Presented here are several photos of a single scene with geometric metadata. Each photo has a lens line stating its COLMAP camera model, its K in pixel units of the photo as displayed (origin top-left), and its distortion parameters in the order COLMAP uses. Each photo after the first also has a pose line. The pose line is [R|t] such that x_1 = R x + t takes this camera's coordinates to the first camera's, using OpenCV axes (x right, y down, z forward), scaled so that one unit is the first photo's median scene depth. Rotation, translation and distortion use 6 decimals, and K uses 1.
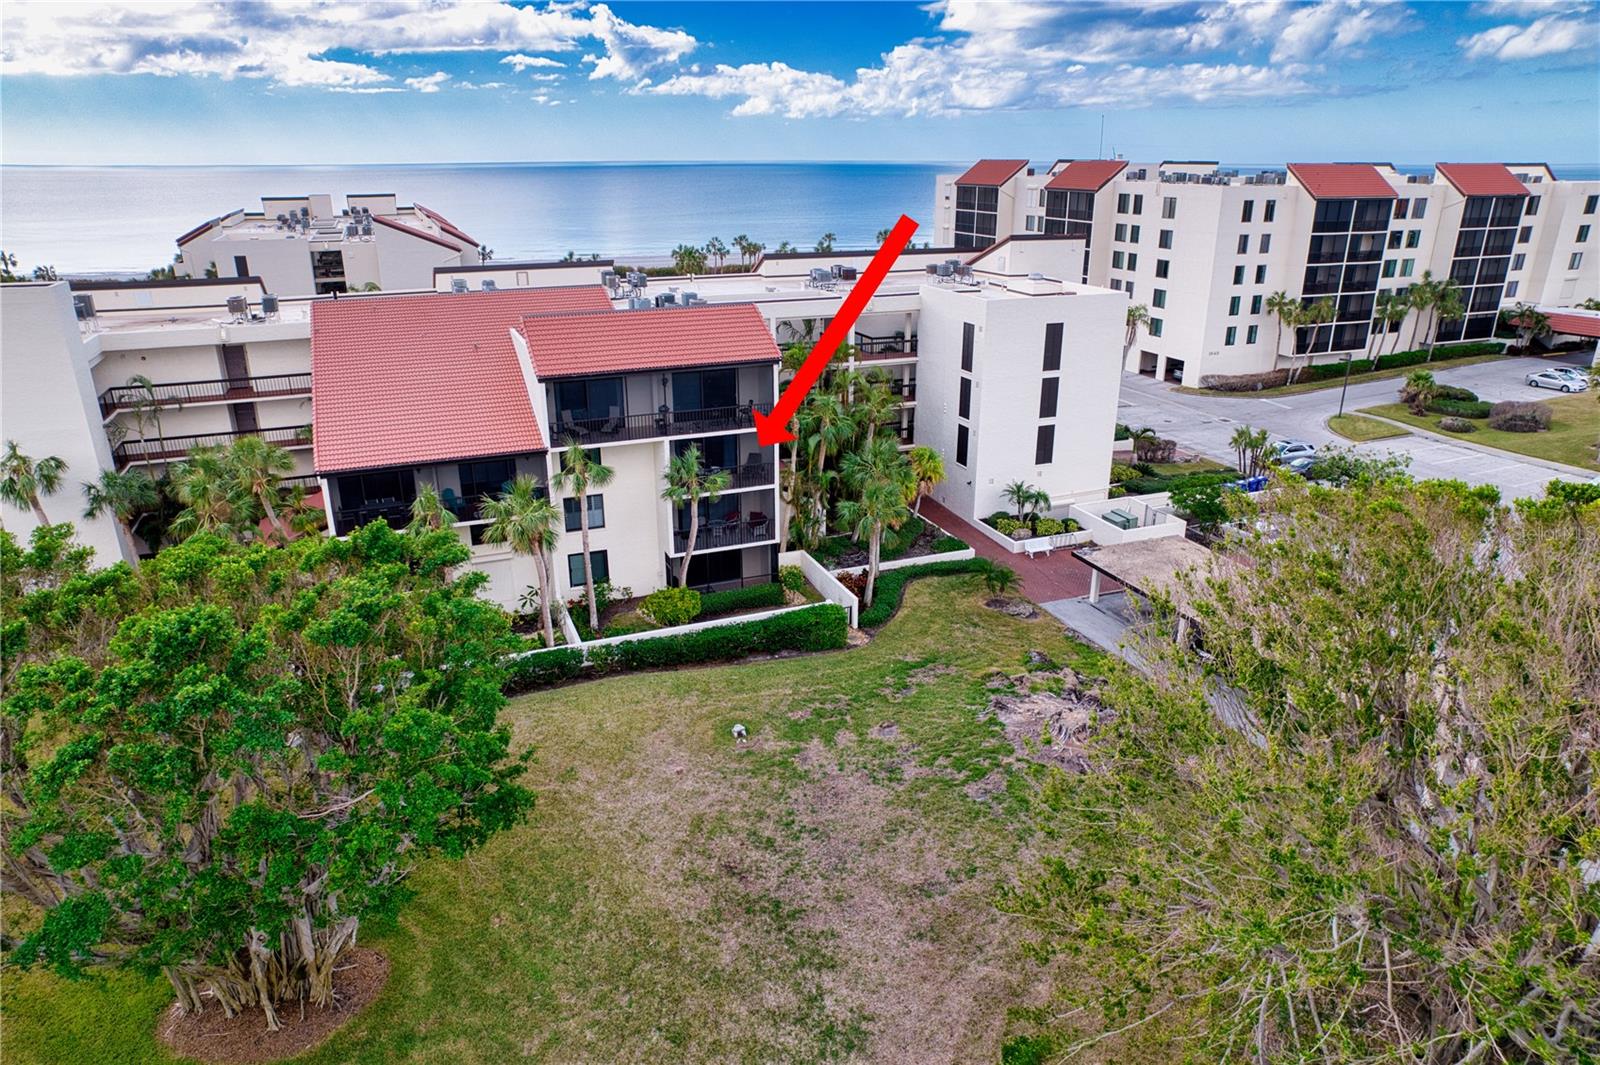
lens RADIAL K [[1020.2, 0, 800.0], [0, 1020.2, 532.5], [0, 0, 1]] dist [-0.037810, 0.004326]
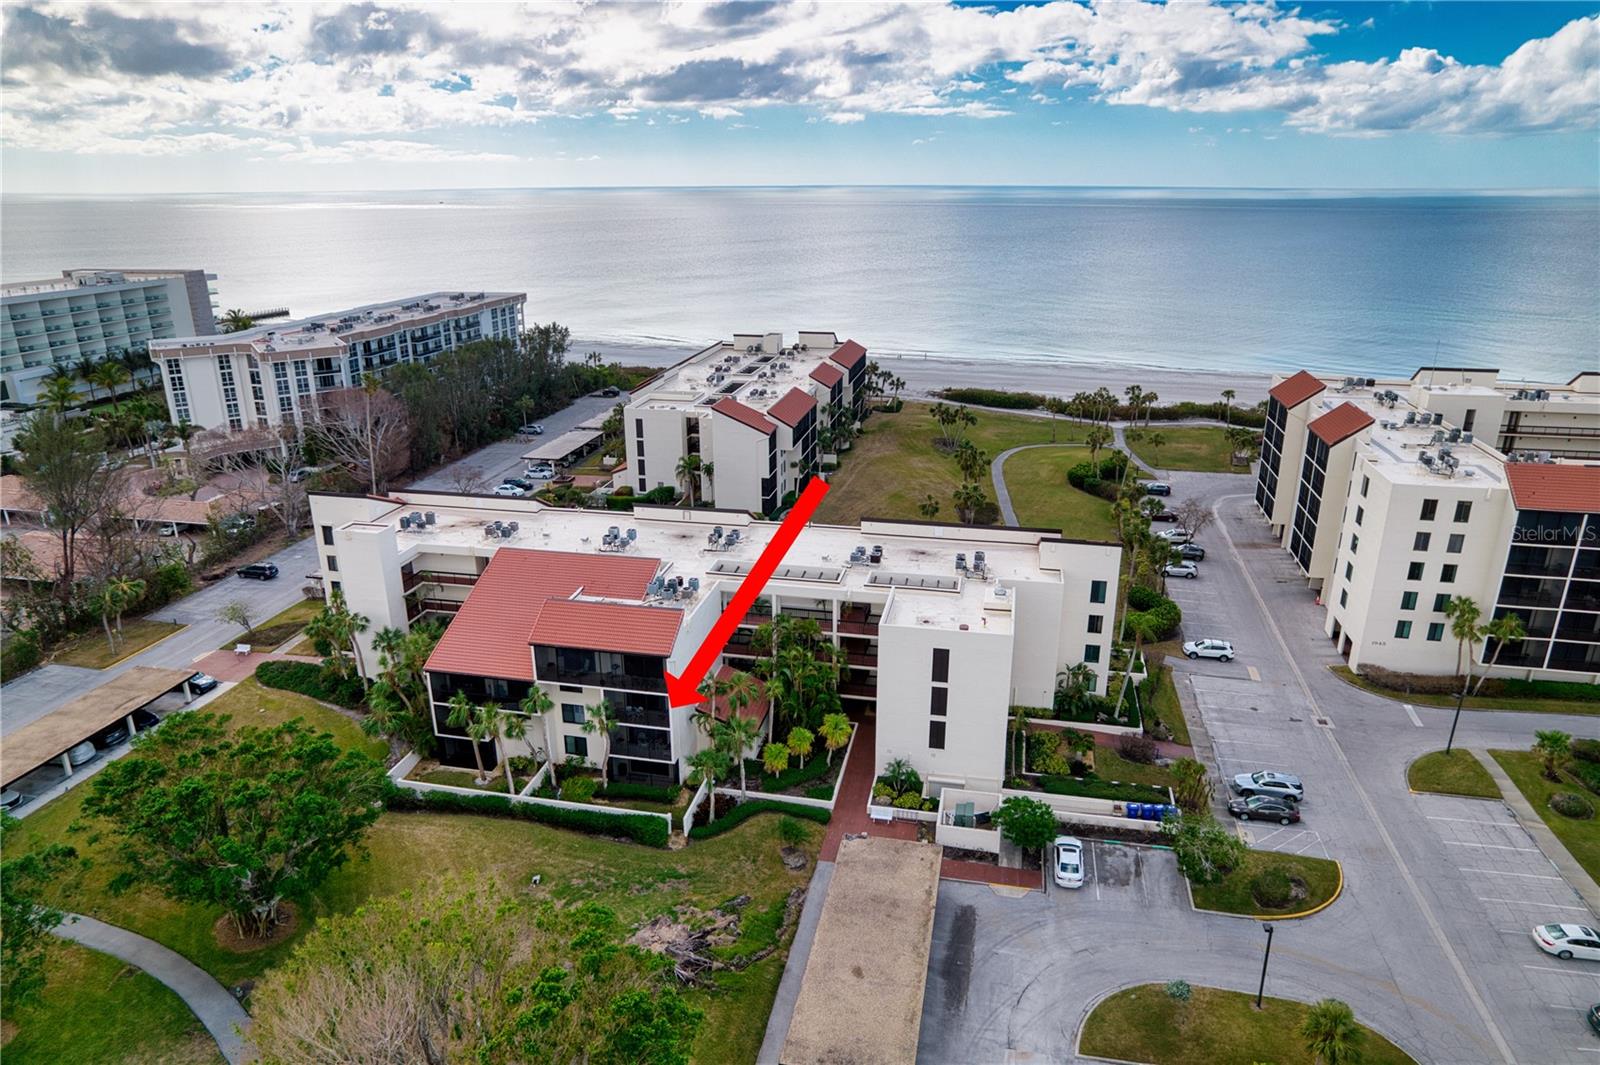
lens RADIAL K [[1020.2, 0, 800.0], [0, 1020.2, 532.5], [0, 0, 1]] dist [-0.037810, 0.004326]
pose [[0.829094, 0.181111, -0.528963, 0.442122], [-0.190407, 0.980991, 0.037437, -0.212611], [0.525688, 0.069679, 0.847819, -0.112517]]
